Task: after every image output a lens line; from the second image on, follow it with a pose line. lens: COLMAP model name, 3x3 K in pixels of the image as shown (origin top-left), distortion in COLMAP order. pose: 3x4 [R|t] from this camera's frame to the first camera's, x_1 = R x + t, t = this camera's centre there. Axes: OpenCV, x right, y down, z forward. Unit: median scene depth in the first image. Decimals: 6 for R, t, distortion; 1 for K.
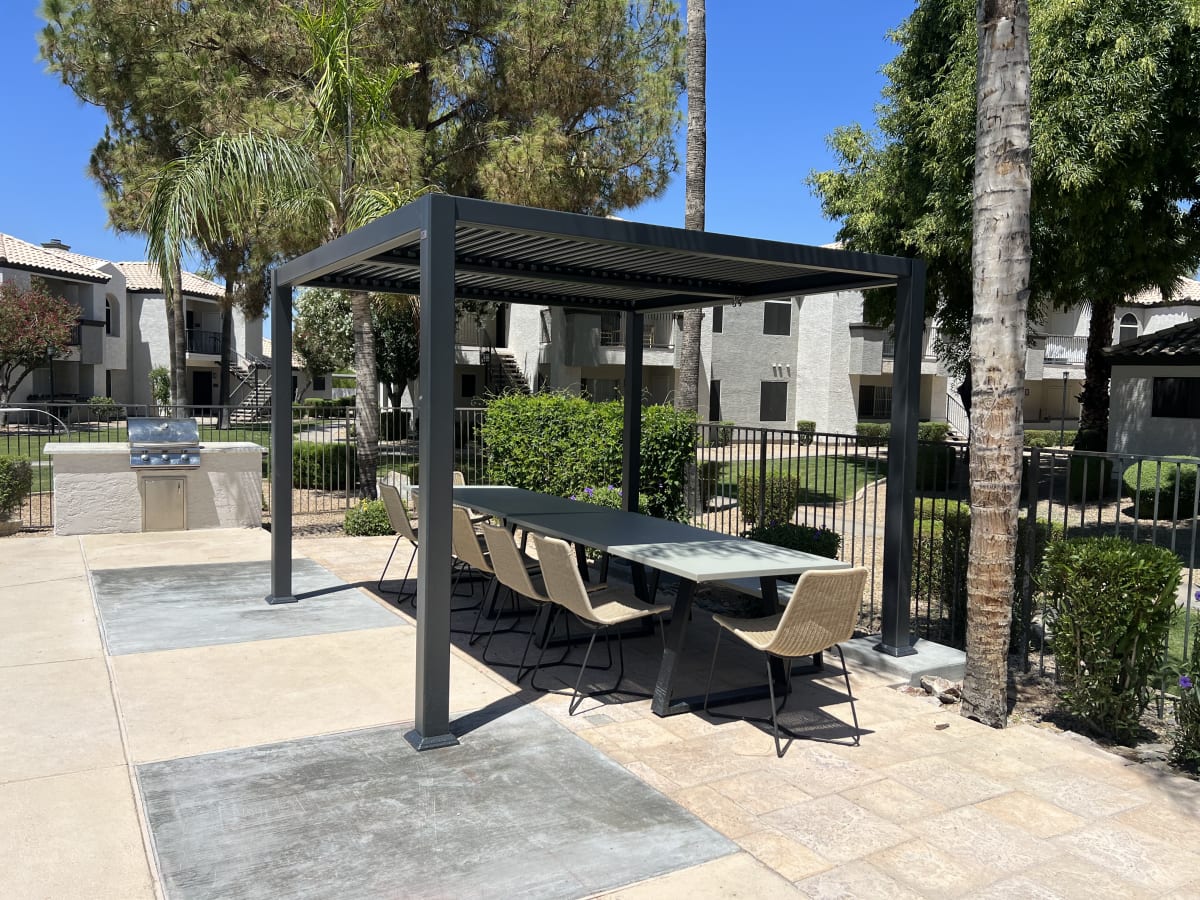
lens RADIAL K [[955.7, 0, 601.2], [0, 955.7, 452.4], [0, 0, 1]] dist [0.001874, 0.000957]
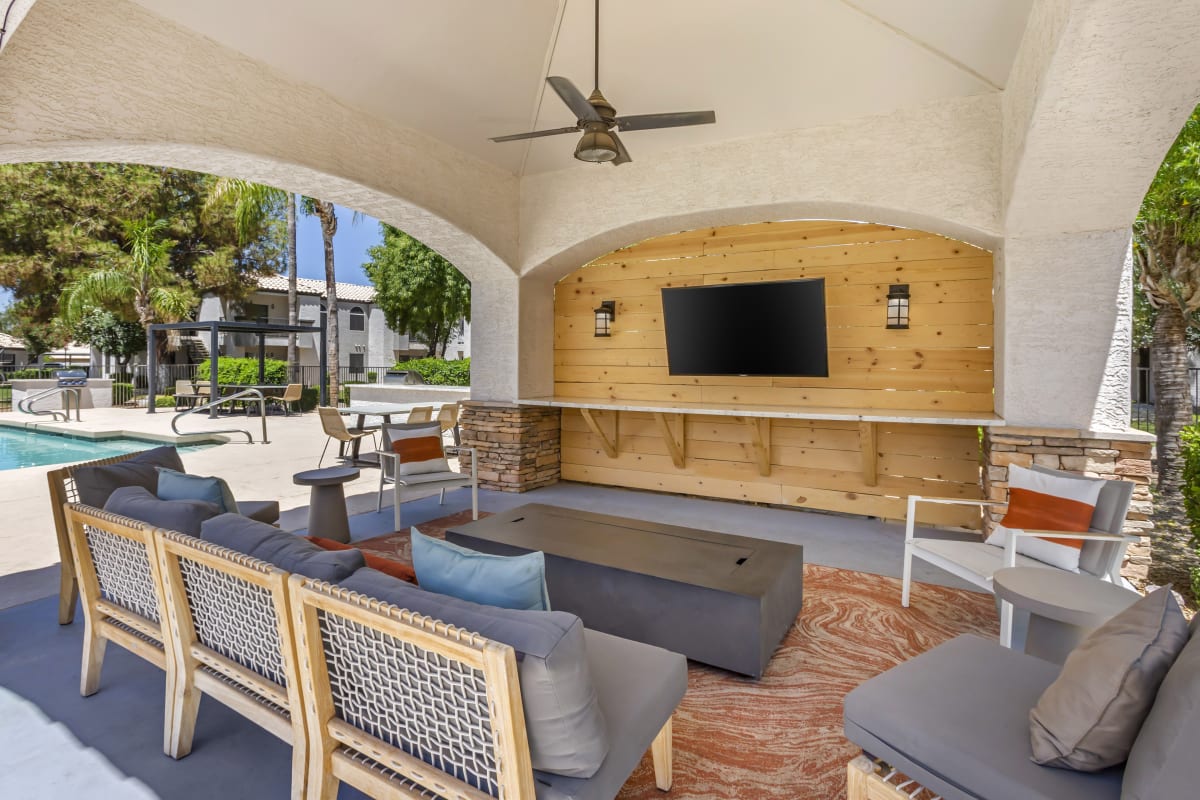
lens RADIAL K [[602.3, 0, 599.6], [0, 602.3, 363.5], [0, 0, 1]] dist [0.004155, 0.001064]
pose [[0.875196, -0.020257, 0.483343, 0.019524], [0.047857, 0.997847, -0.044835, 0.049969], [-0.481395, 0.062371, 0.874282, -0.631713]]
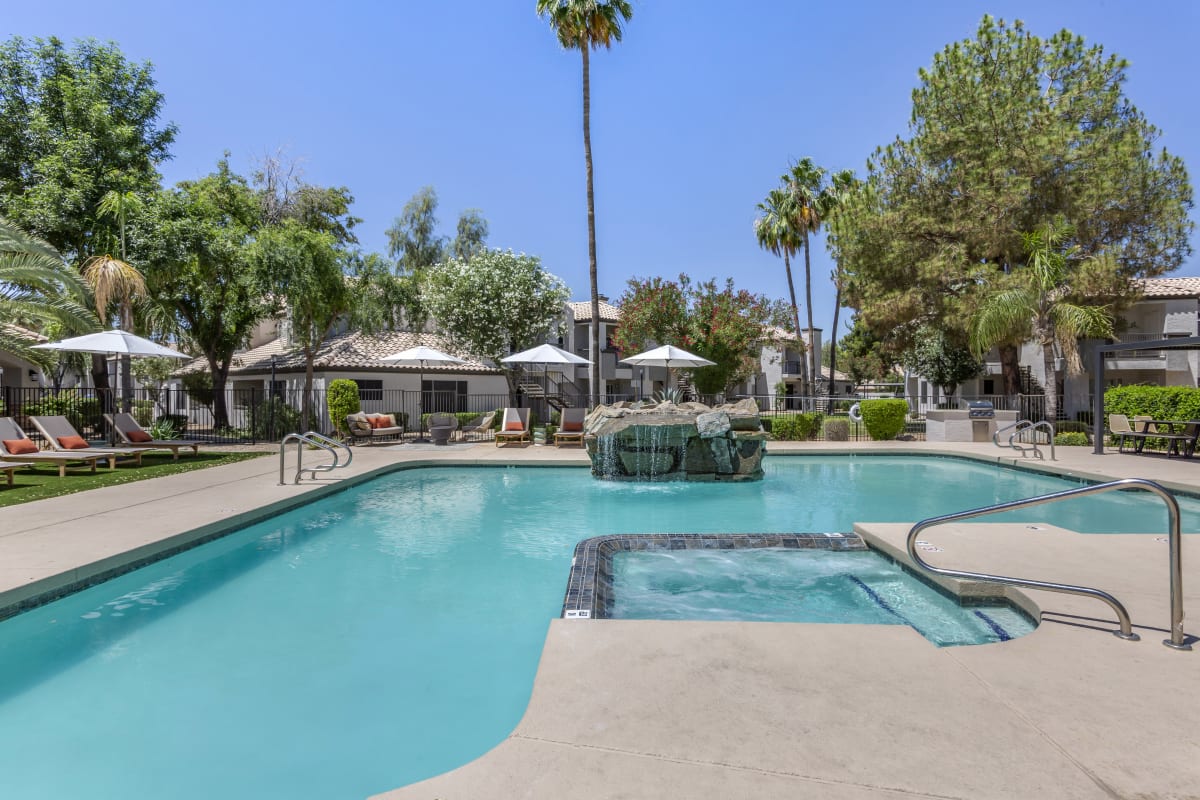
lens RADIAL K [[678.5, 0, 599.0], [0, 678.5, 395.8], [0, 0, 1]] dist [0.004533, 0.001541]
pose [[0.846709, -0.024485, -0.531492, -0.171497], [-0.010534, 0.997973, -0.062756, 0.040890], [0.531952, 0.058734, 0.844735, -0.561705]]
